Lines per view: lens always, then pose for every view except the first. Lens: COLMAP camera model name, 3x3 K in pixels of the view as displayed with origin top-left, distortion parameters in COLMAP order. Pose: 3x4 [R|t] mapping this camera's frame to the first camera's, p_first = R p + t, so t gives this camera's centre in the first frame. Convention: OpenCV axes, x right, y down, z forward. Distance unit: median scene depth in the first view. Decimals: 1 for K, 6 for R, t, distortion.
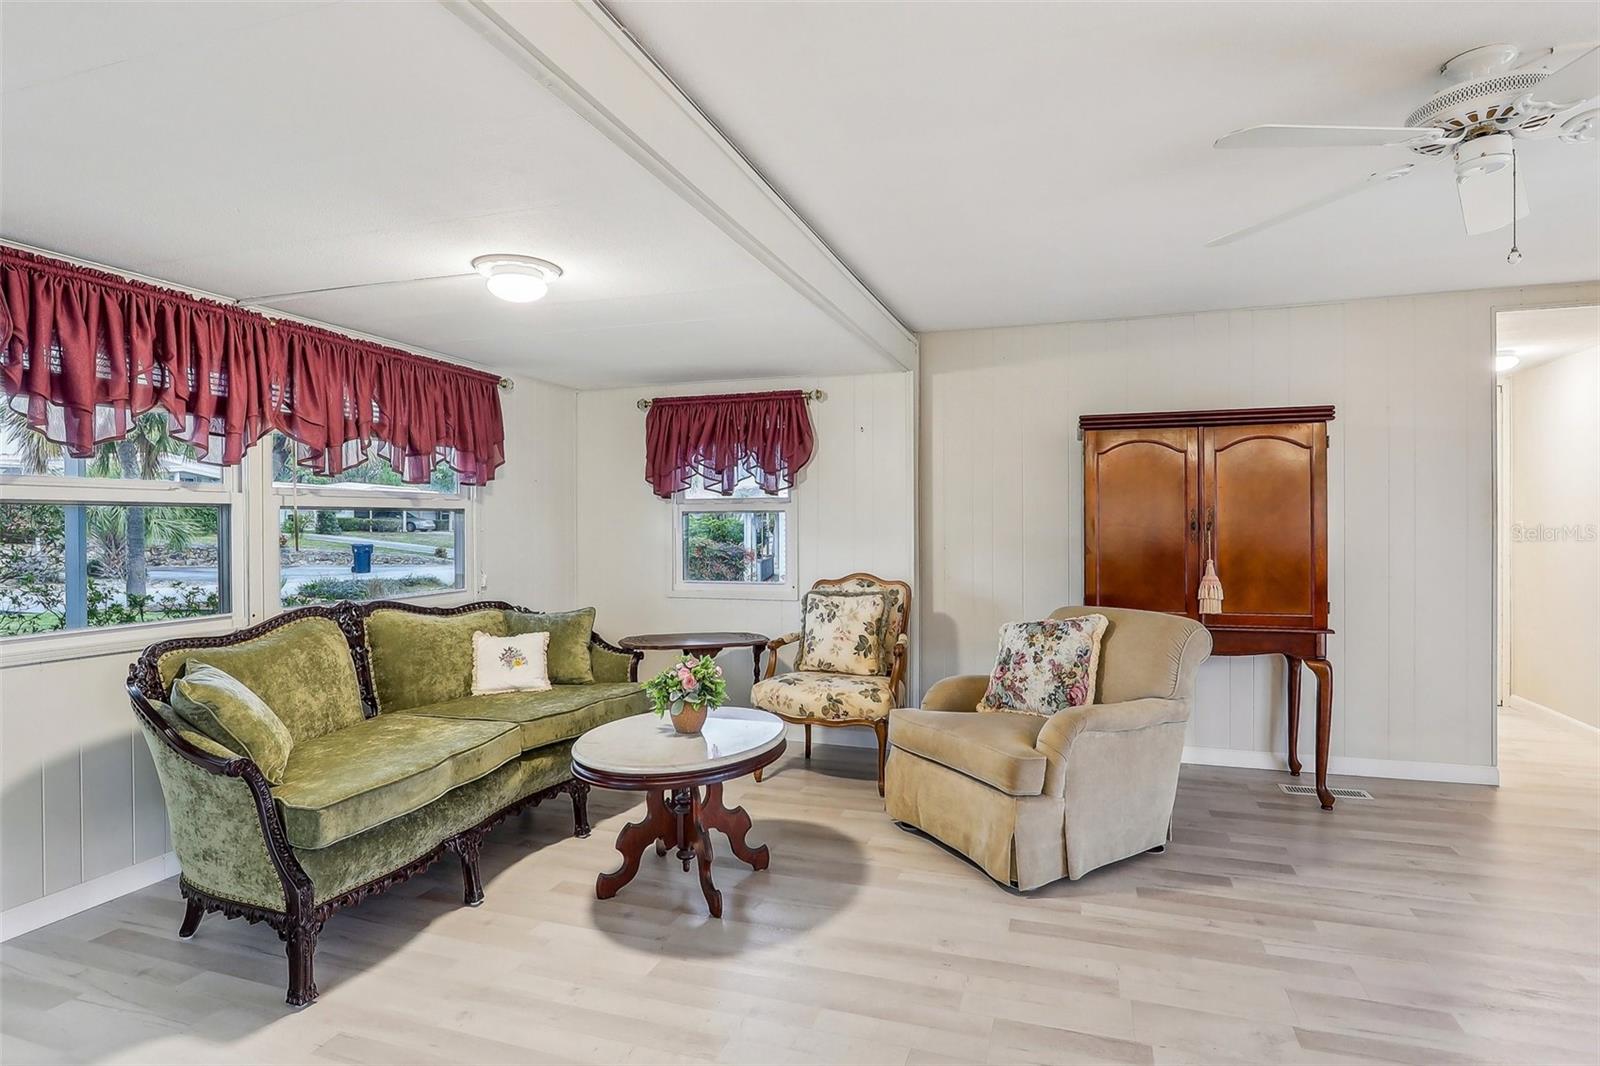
lens RADIAL K [[855.8, 0, 761.5], [0, 855.8, 531.4], [0, 0, 1]] dist [-0.002942, -0.000540]
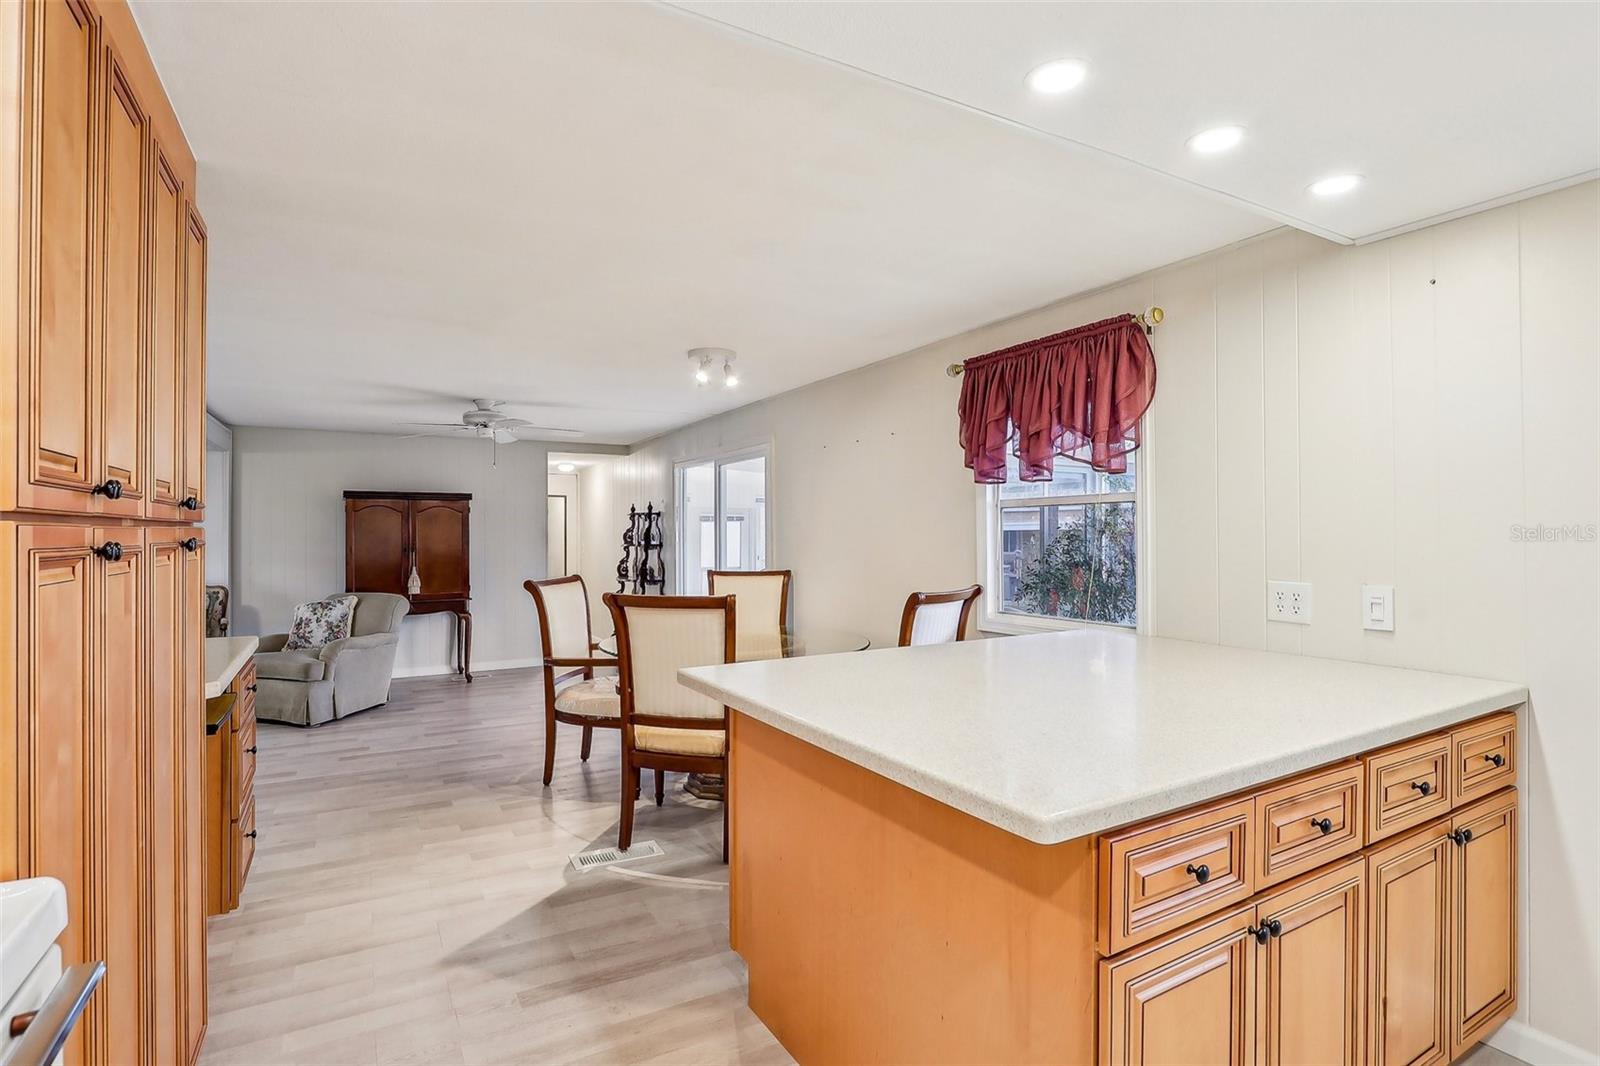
lens RADIAL K [[765.5, 0, 790.9], [0, 765.5, 531.2], [0, 0, 1]] dist [-0.002424, -0.000314]
pose [[0.635846, 0.008449, 0.771770, -0.296976], [0.002149, 0.999917, -0.012717, -0.025454], [-0.771813, 0.009745, 0.635775, -0.821843]]
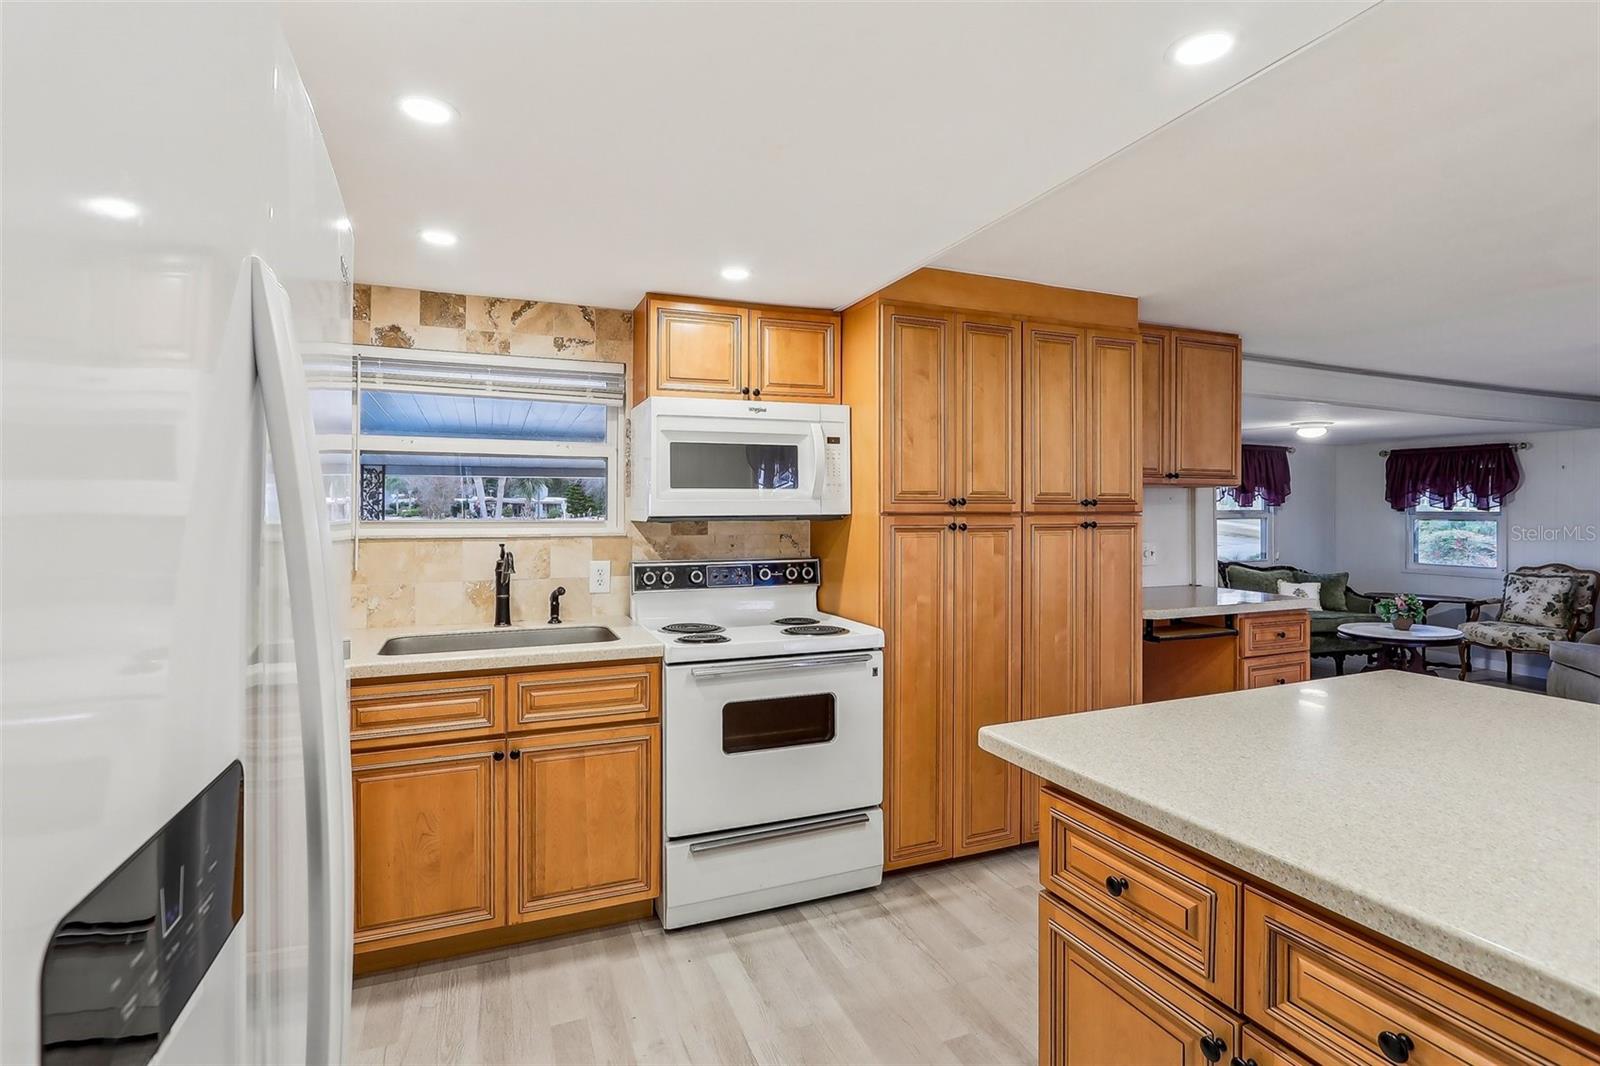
lens RADIAL K [[760.1, 0, 784.2], [0, 760.1, 496.6], [0, 0, 1]] dist [-0.018192, -0.000171]
pose [[0.675012, -0.001776, -0.737805, 0.191981], [-0.013072, 0.999811, -0.014366, -0.038493], [0.737691, 0.019342, 0.674861, -1.058095]]
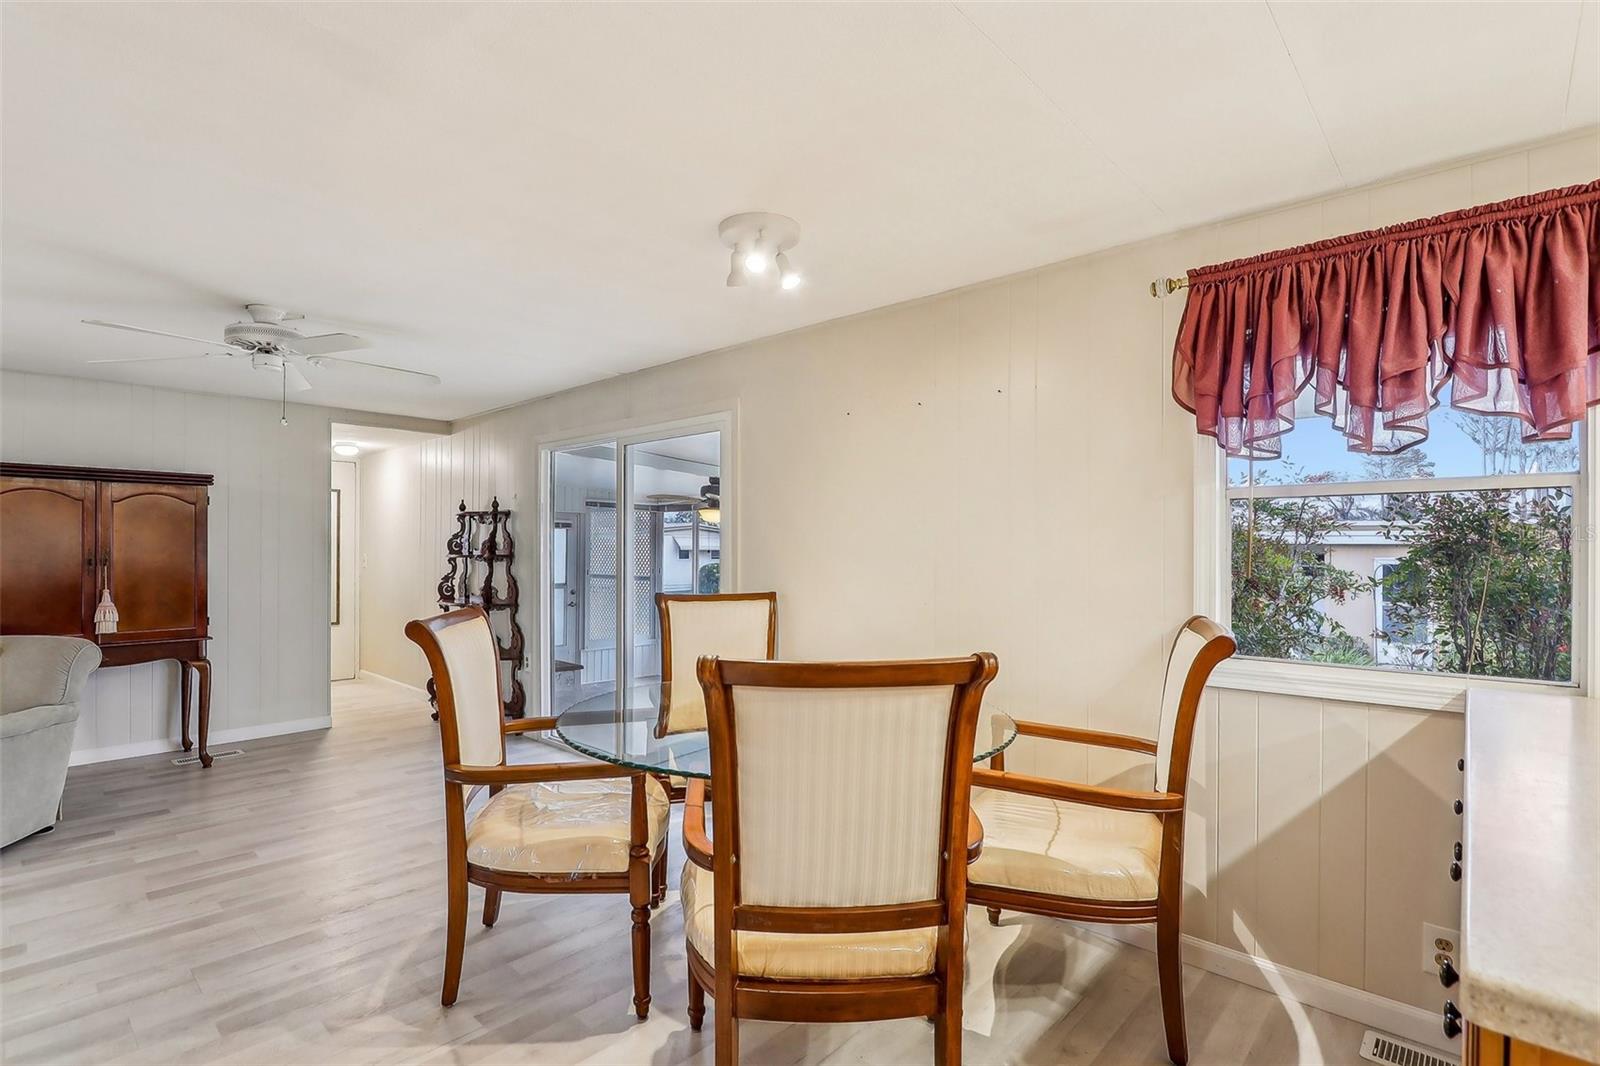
lens RADIAL K [[756.8, 0, 794.4], [0, 756.8, 548.4], [0, 0, 1]] dist [-0.001581, -0.006457]
pose [[0.372069, 0.007676, 0.928173, -0.113322], [-0.002030, 0.999970, -0.007456, -0.020160], [-0.928203, 0.000890, 0.372074, -0.325747]]
